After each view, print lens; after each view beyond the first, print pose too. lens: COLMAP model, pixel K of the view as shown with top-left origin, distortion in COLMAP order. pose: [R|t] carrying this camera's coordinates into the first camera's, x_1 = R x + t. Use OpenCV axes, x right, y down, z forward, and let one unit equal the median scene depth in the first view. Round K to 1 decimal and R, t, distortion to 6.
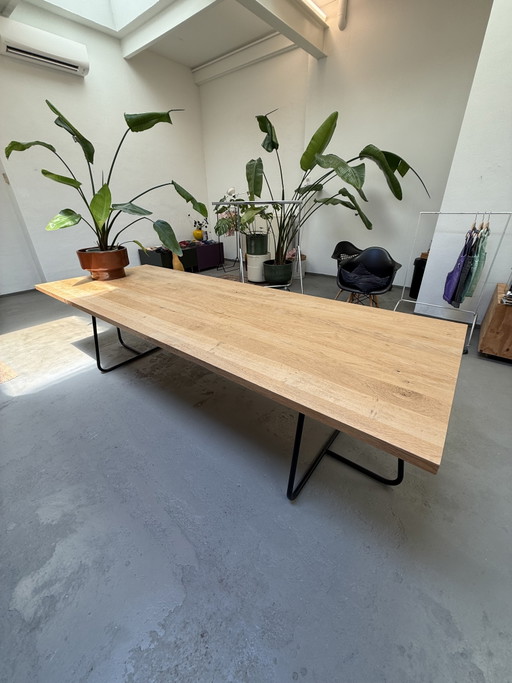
lens RADIAL K [[272.7, 0, 254.7], [0, 272.7, 340.1], [0, 0, 1]] dist [-0.003320, -0.000136]
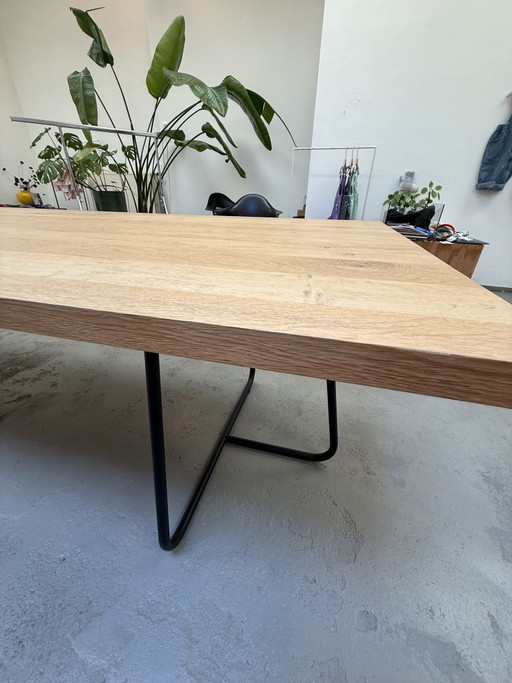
lens RADIAL K [[272.7, 0, 256.9], [0, 272.7, 341.1], [0, 0, 1]] dist [-0.003320, -0.000136]
pose [[0.916780, -0.153909, 0.368547, 0.056178], [0.144305, 0.988077, 0.053666, 0.068600], [-0.372413, 0.003983, 0.928059, 0.166311]]
